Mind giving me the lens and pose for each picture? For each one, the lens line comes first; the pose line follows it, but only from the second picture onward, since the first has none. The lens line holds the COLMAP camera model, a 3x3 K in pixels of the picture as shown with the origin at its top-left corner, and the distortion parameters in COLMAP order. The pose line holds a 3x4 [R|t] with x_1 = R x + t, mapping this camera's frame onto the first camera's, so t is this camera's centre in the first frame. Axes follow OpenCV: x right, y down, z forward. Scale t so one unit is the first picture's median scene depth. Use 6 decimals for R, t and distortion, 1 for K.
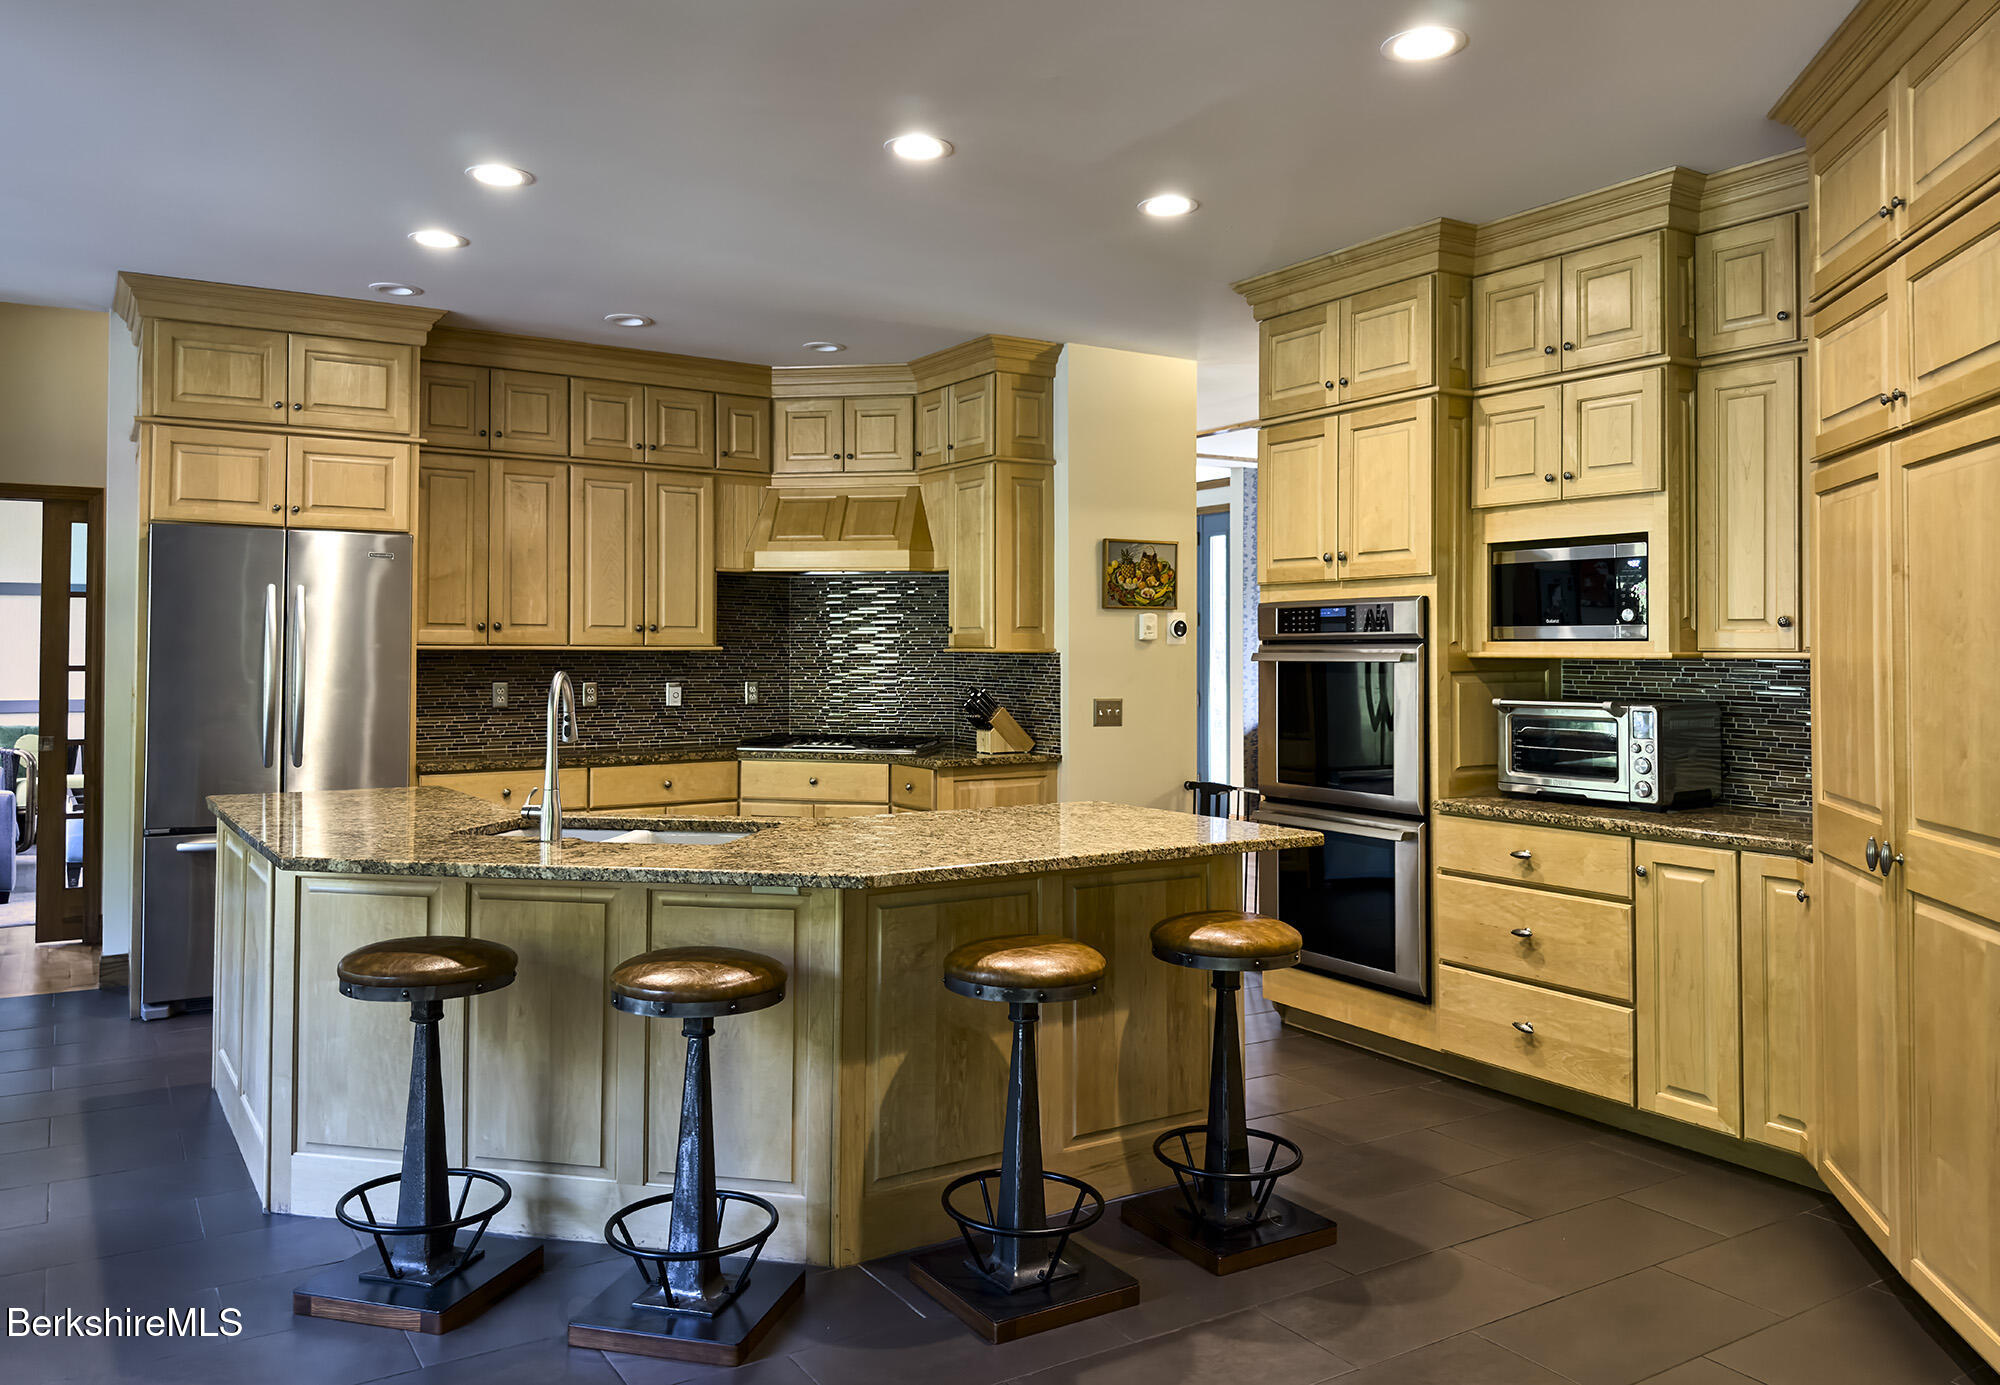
lens RADIAL K [[1489.4, 0, 1001.6], [0, 1489.4, 667.4], [0, 0, 1]] dist [0.103771, -0.264587]
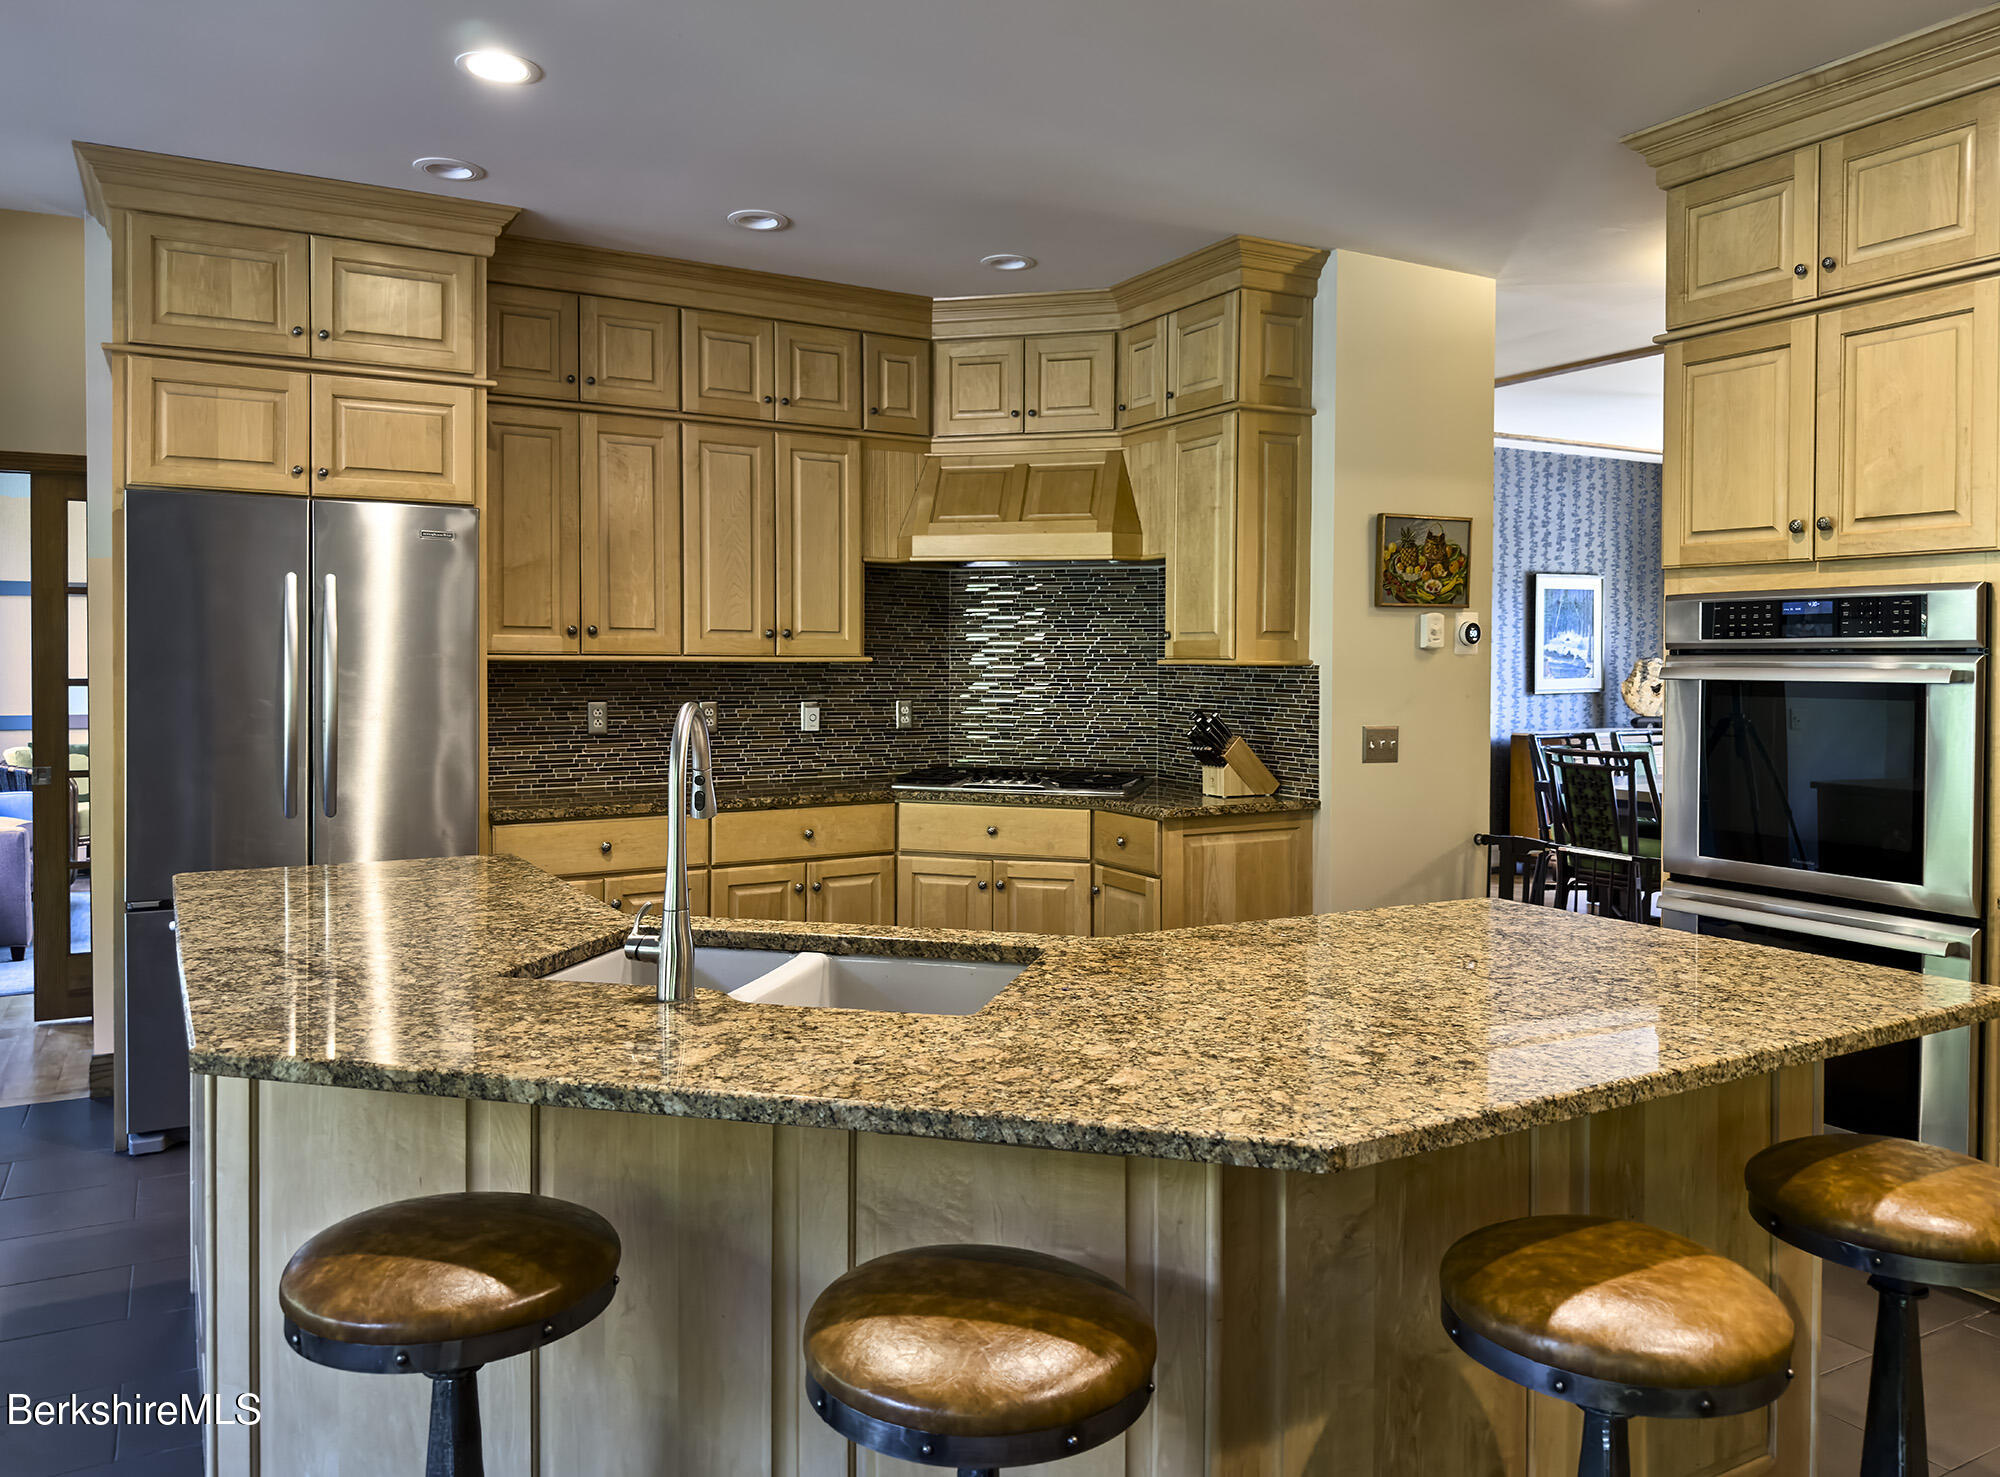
lens RADIAL K [[1451.5, 0, 1000.0], [0, 1451.5, 738.5], [0, 0, 1]] dist [0.103788, -0.227569]
pose [[0.998337, 0.004358, -0.057481, -0.080974], [-0.001832, 0.999033, 0.043938, -0.005160], [0.057617, -0.043759, 0.997379, 0.253873]]
